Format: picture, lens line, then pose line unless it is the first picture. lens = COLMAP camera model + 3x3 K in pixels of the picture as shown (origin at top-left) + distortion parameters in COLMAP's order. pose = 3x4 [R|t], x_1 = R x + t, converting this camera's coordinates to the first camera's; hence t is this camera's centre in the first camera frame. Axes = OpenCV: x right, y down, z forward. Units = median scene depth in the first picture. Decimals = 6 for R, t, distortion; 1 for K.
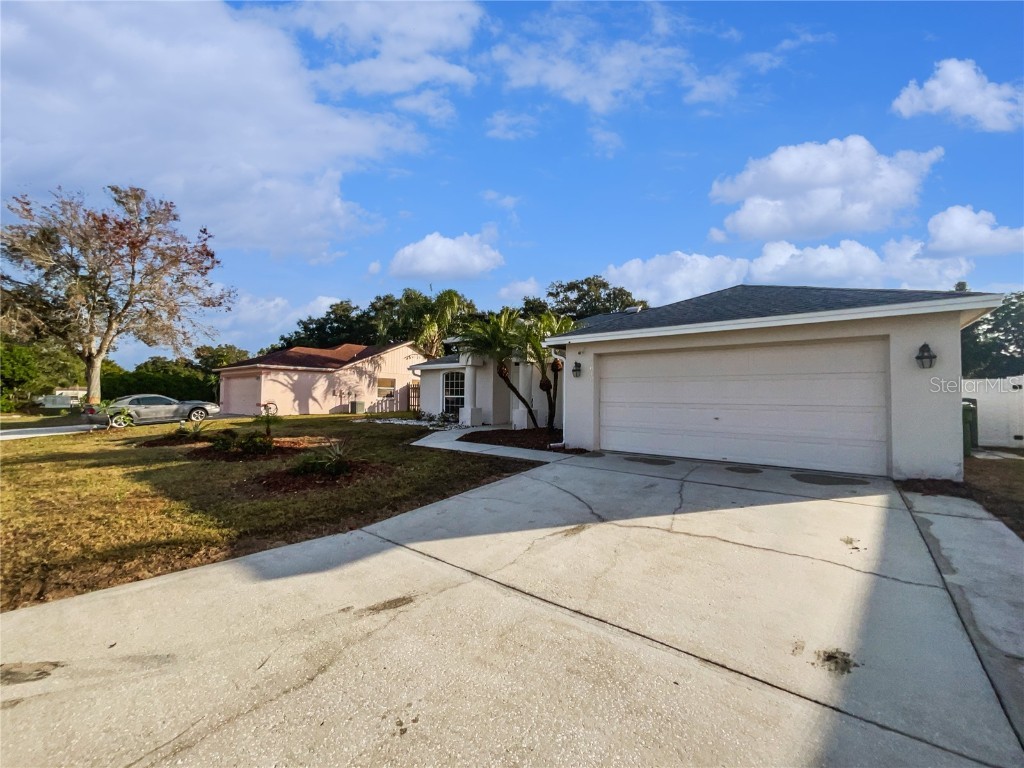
lens RADIAL K [[413.7, 0, 512.0], [0, 413.7, 384.0], [0, 0, 1]] dist [-0.000318, -0.000044]
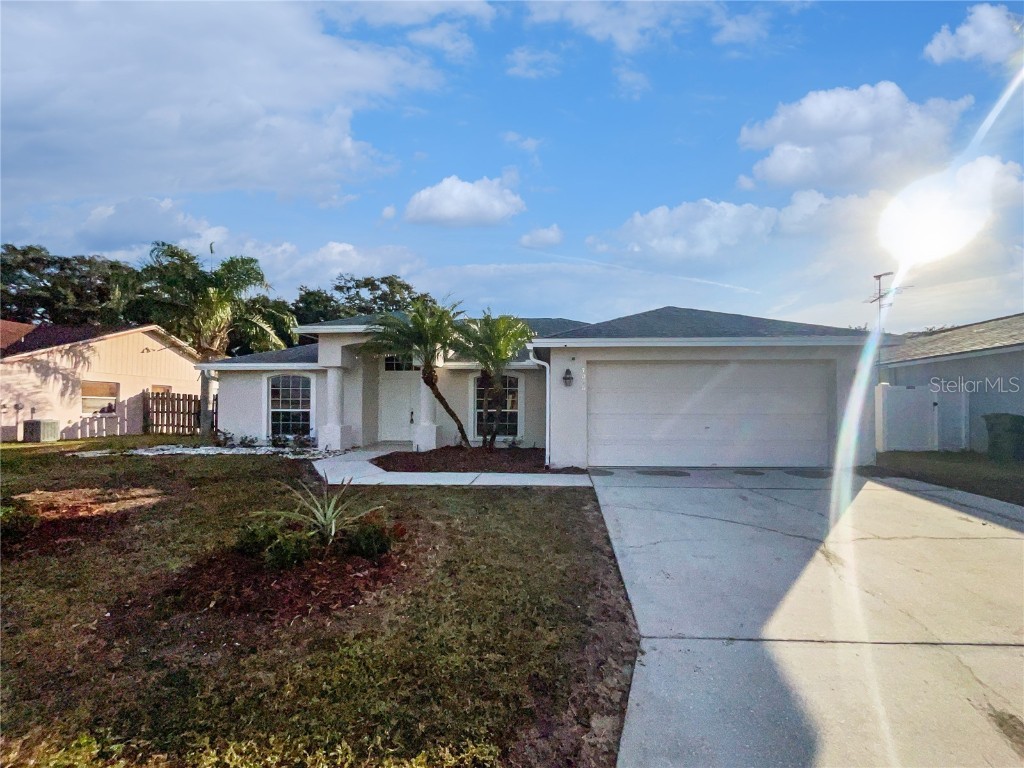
lens RADIAL K [[422.3, 0, 558.2], [0, 422.3, 402.1], [0, 0, 1]] dist [-0.002138, -0.000172]
pose [[0.803814, 0.002790, 0.594874, -0.144758], [-0.011035, 0.999887, 0.010221, 0.003000], [-0.594779, -0.014781, 0.803754, 0.106334]]
